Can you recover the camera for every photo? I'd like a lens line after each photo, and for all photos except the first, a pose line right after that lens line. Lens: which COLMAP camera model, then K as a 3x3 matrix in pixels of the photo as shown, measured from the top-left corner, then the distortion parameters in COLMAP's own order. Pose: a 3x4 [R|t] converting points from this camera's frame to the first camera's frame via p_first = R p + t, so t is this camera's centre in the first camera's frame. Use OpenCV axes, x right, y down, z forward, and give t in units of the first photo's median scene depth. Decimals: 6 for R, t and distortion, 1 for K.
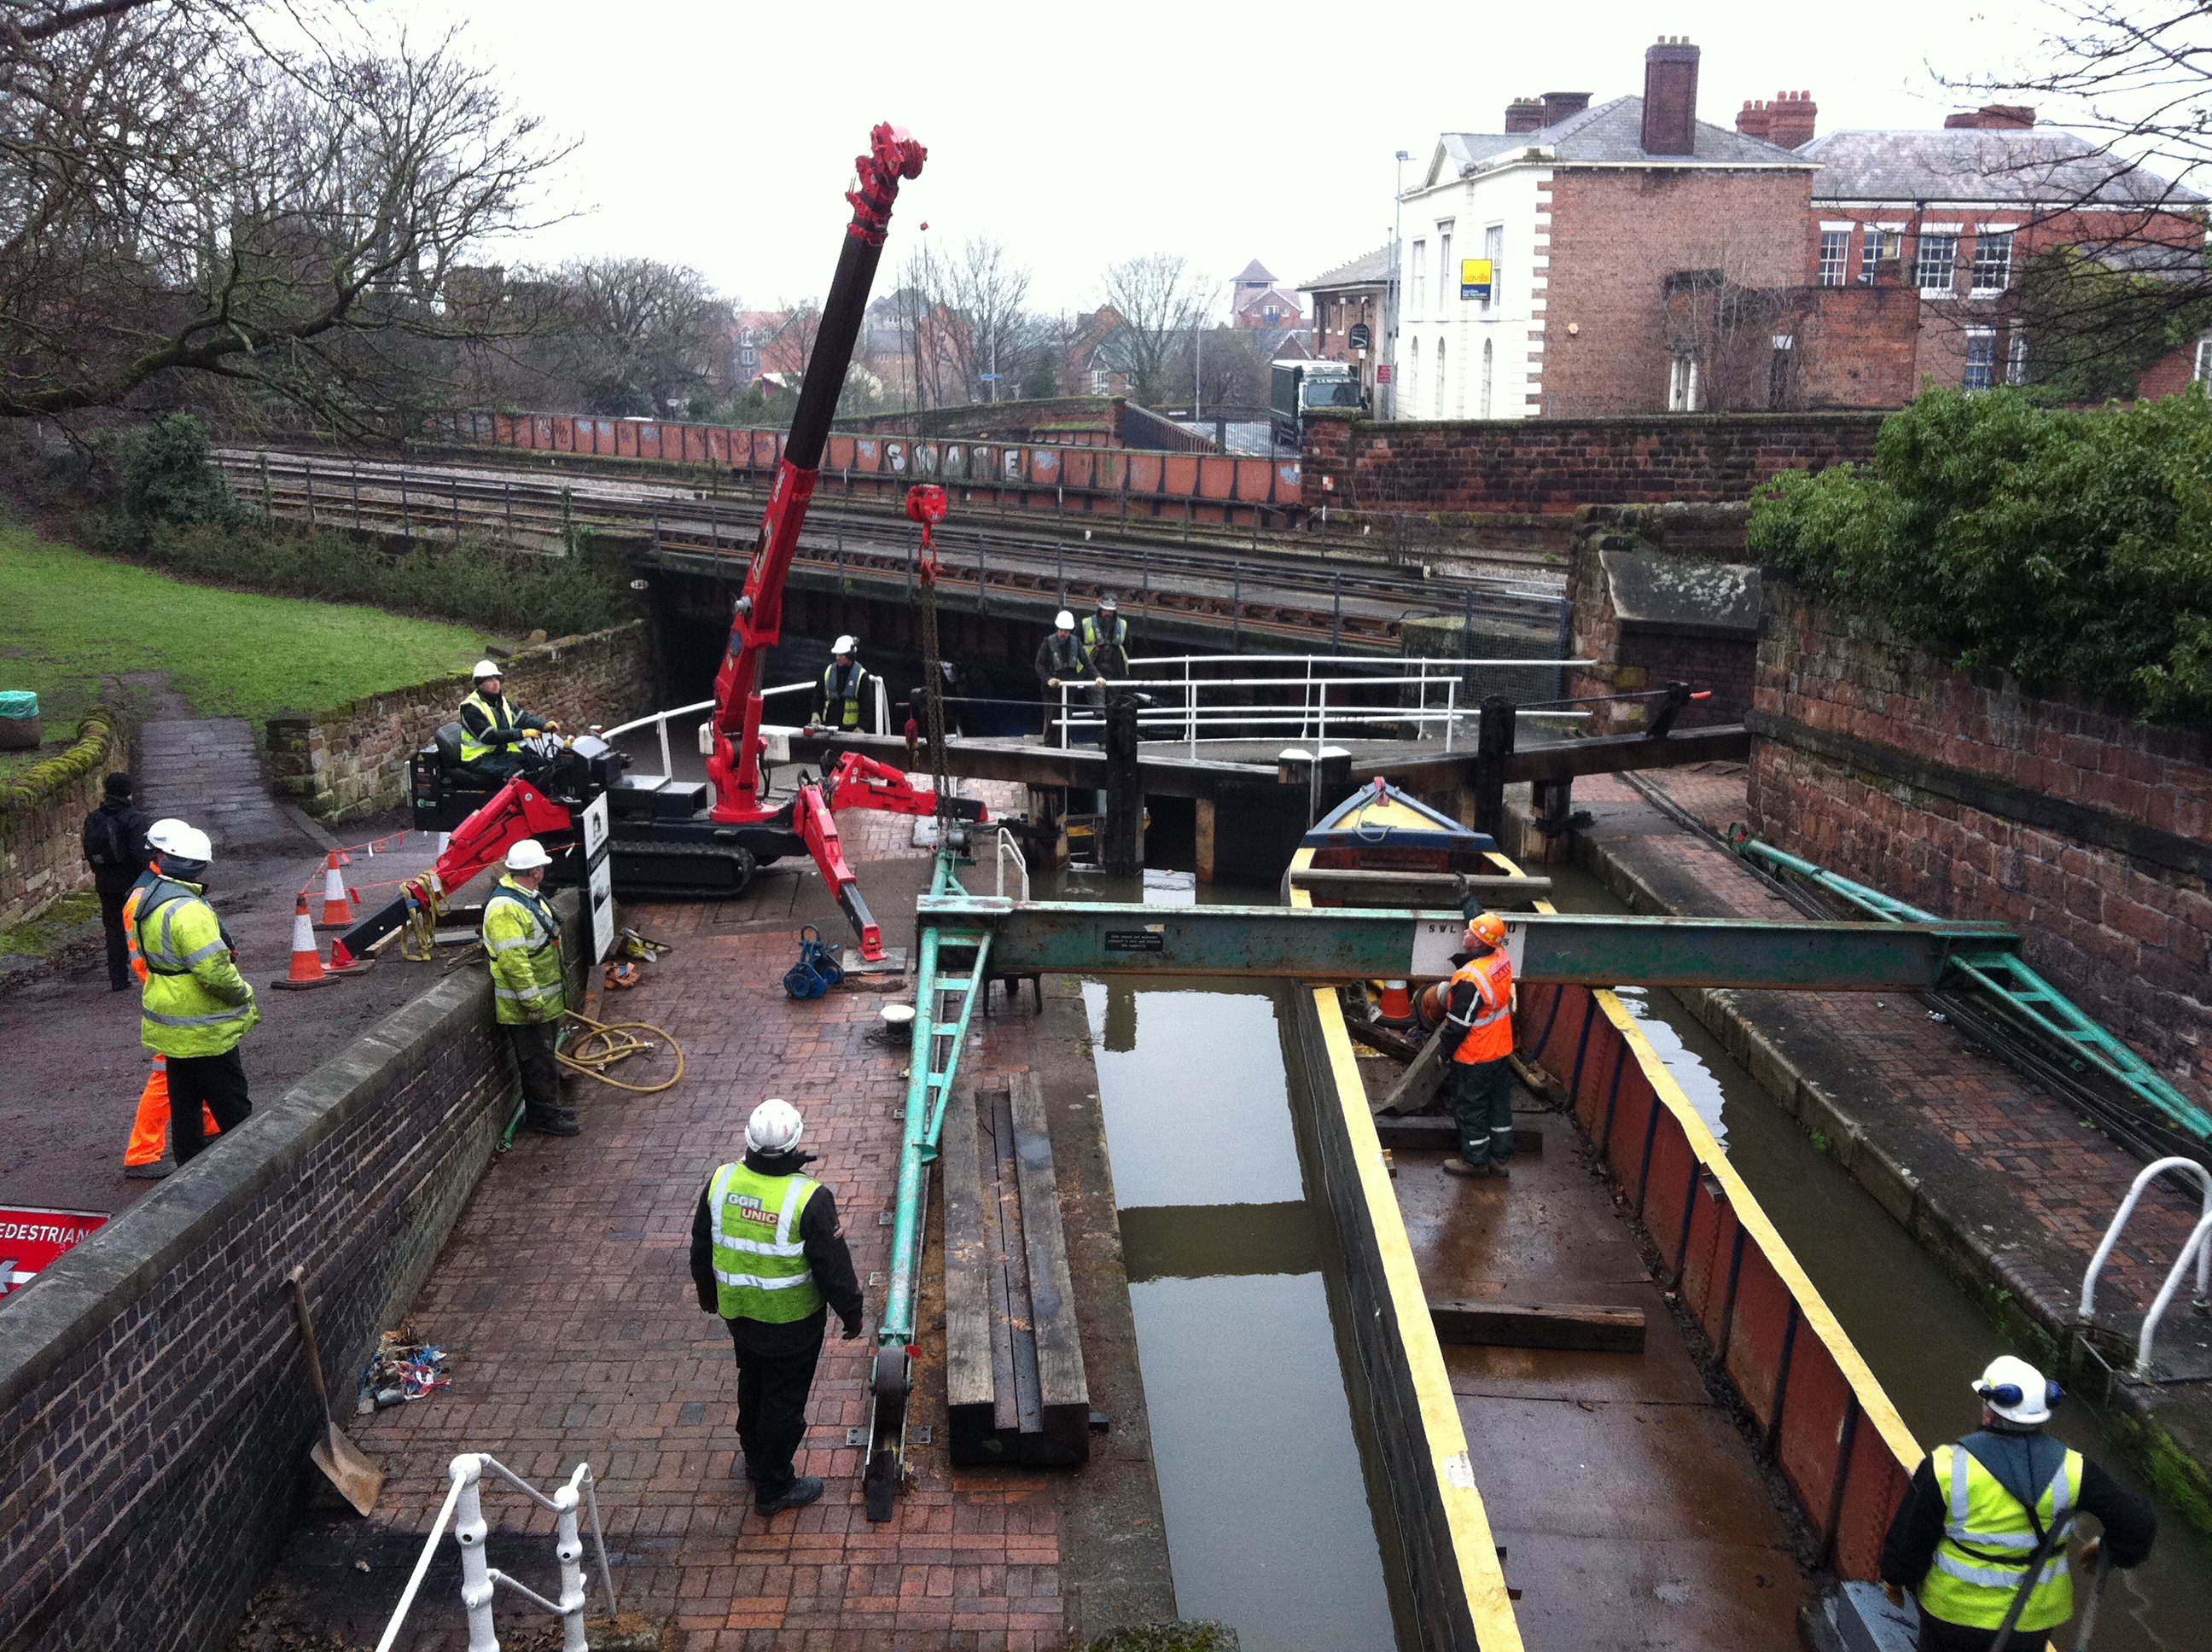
lens RADIAL K [[2135.4, 0, 1134.3], [0, 2135.4, 815.2], [0, 0, 1]] dist [0.188163, -0.559281]
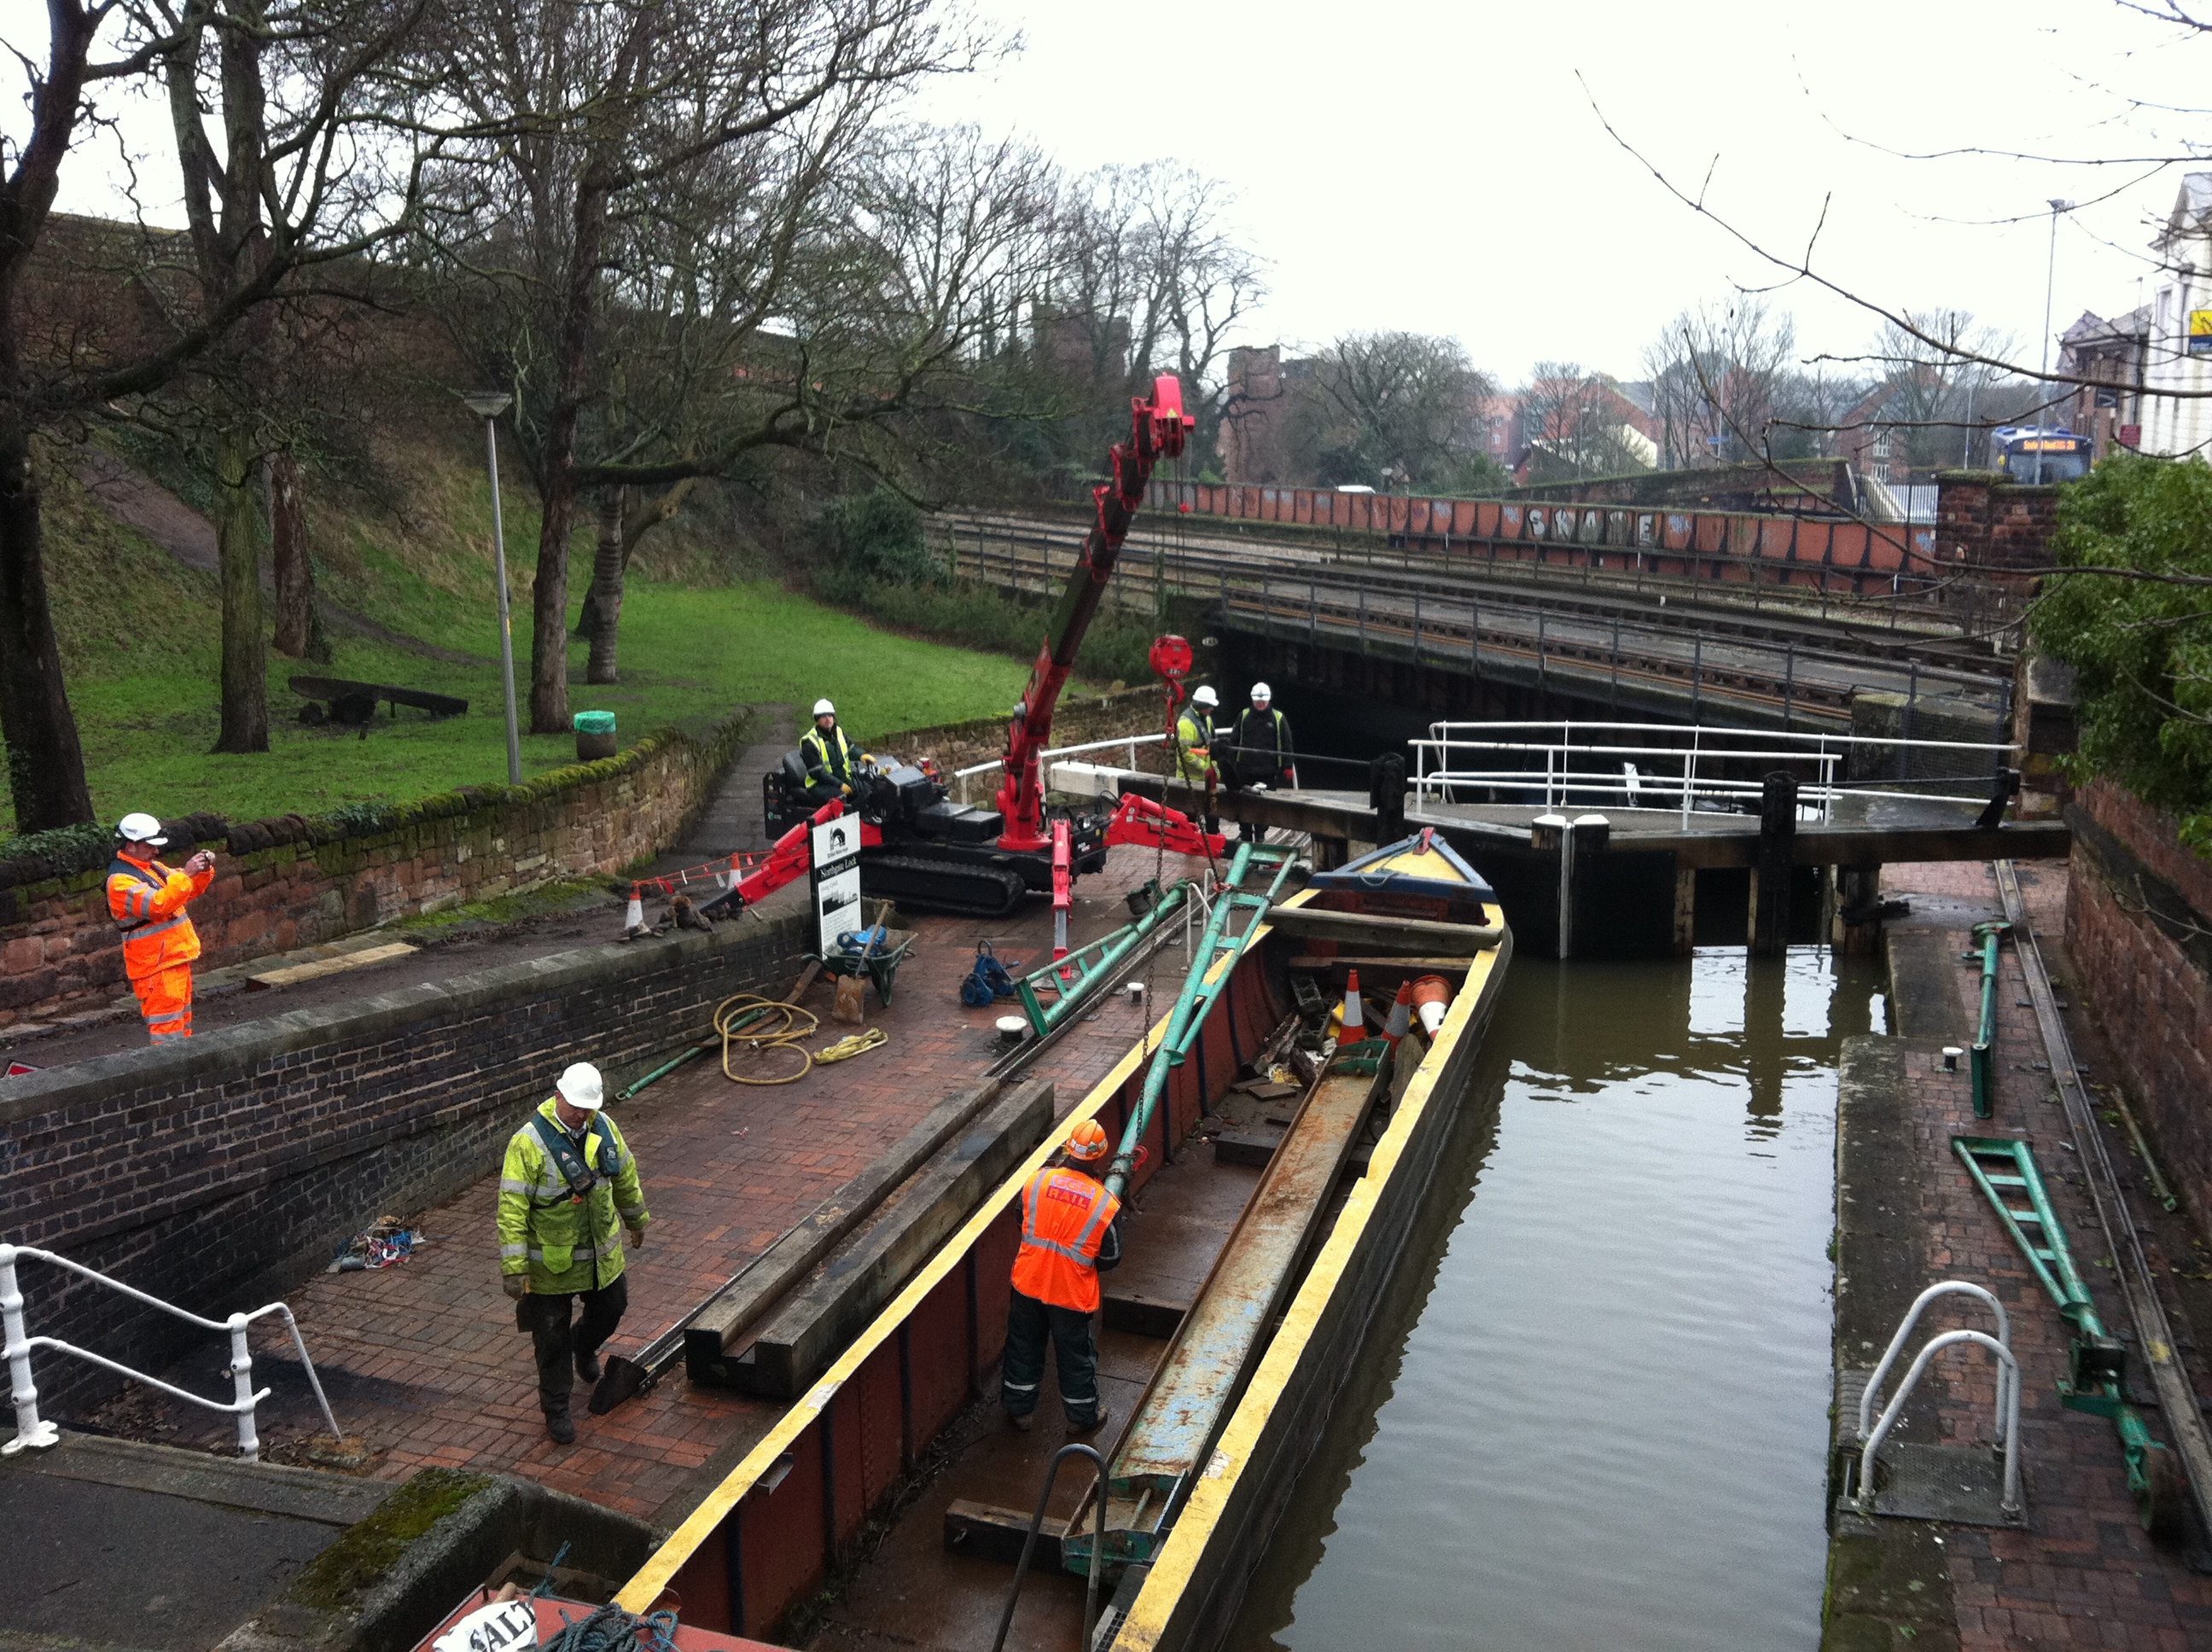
lens RADIAL K [[2135.4, 0, 1134.3], [0, 2135.4, 815.2], [0, 0, 1]] dist [0.188163, -0.559281]
pose [[0.923348, 0.058310, -0.379511, 0.167181], [-0.069448, 0.997462, -0.015713, -0.000865], [0.377631, 0.040865, 0.925054, -0.001455]]
